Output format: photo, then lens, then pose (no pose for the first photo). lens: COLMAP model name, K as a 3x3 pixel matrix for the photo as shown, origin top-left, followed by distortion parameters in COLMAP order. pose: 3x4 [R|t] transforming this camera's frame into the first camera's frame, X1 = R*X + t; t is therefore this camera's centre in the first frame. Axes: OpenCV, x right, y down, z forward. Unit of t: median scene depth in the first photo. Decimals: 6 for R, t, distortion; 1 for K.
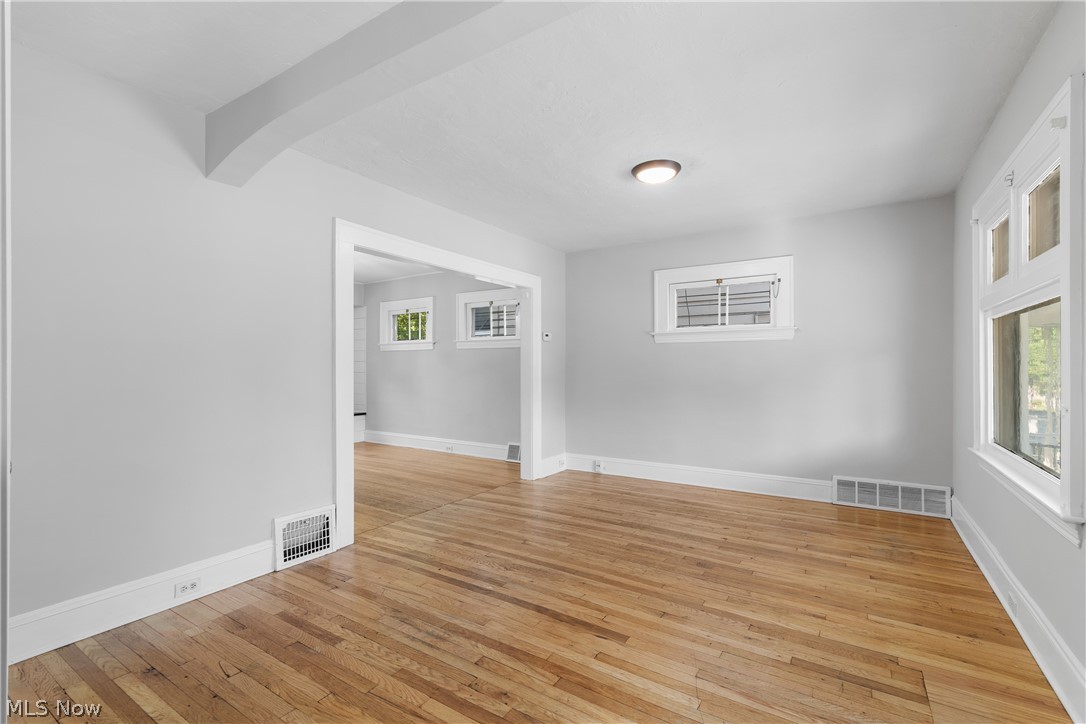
lens RADIAL K [[481.9, 0, 555.2], [0, 481.9, 368.0], [0, 0, 1]] dist [0.000312, -0.000030]
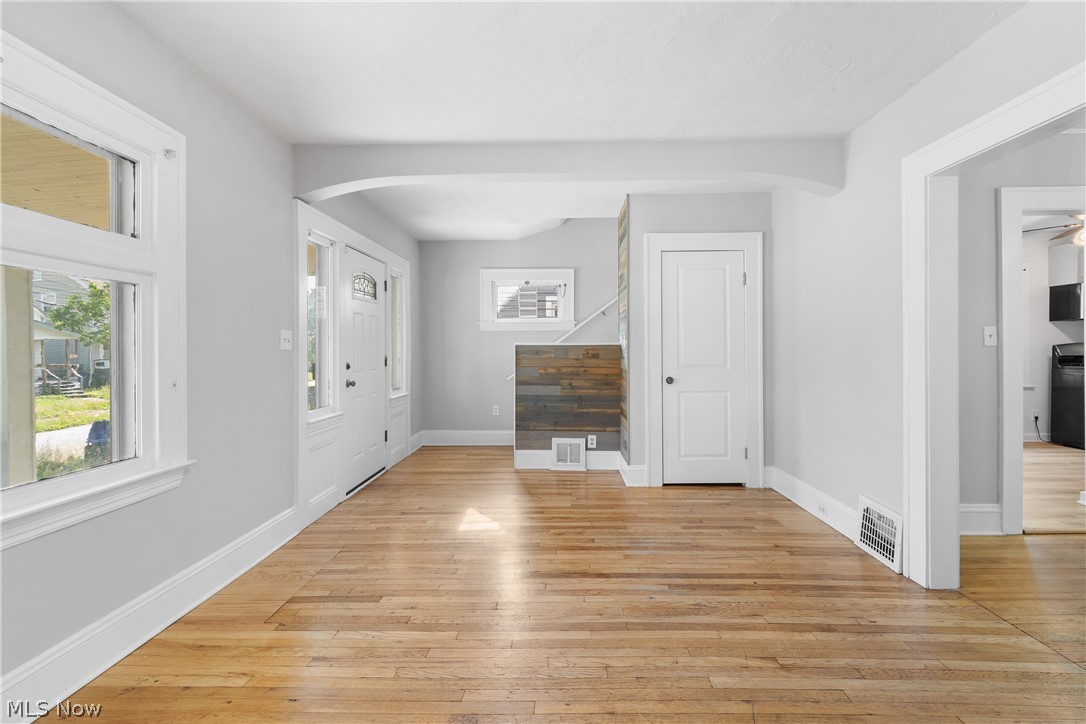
lens RADIAL K [[482.4, 0, 549.0], [0, 482.4, 347.3], [0, 0, 1]] dist [-0.000126, 0.000131]
pose [[-0.858501, 0.004905, -0.512789, 0.569578], [0.005363, 0.999985, 0.000588, -0.005292], [0.512784, -0.002245, -0.858515, 1.715101]]
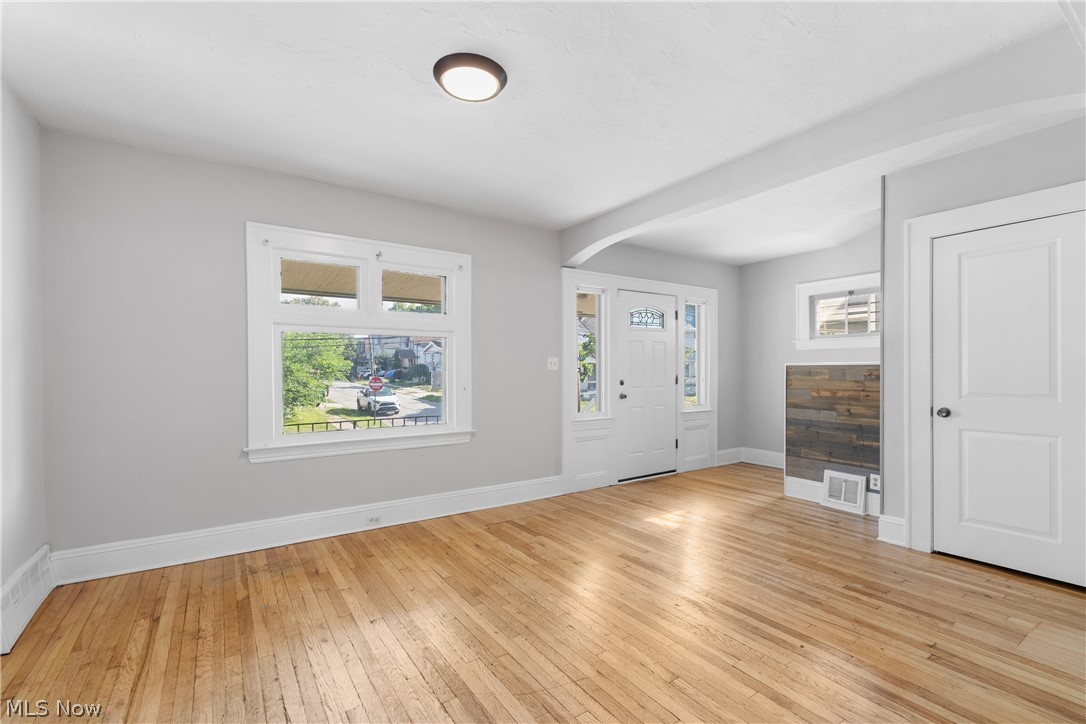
lens RADIAL K [[481.9, 0, 555.2], [0, 481.9, 368.0], [0, 0, 1]] dist [0.000312, -0.000030]
pose [[-0.919084, 0.007285, 0.393994, -0.207091], [0.006586, 0.999973, -0.003124, -0.003085], [-0.394006, -0.000277, -0.919108, 2.008046]]
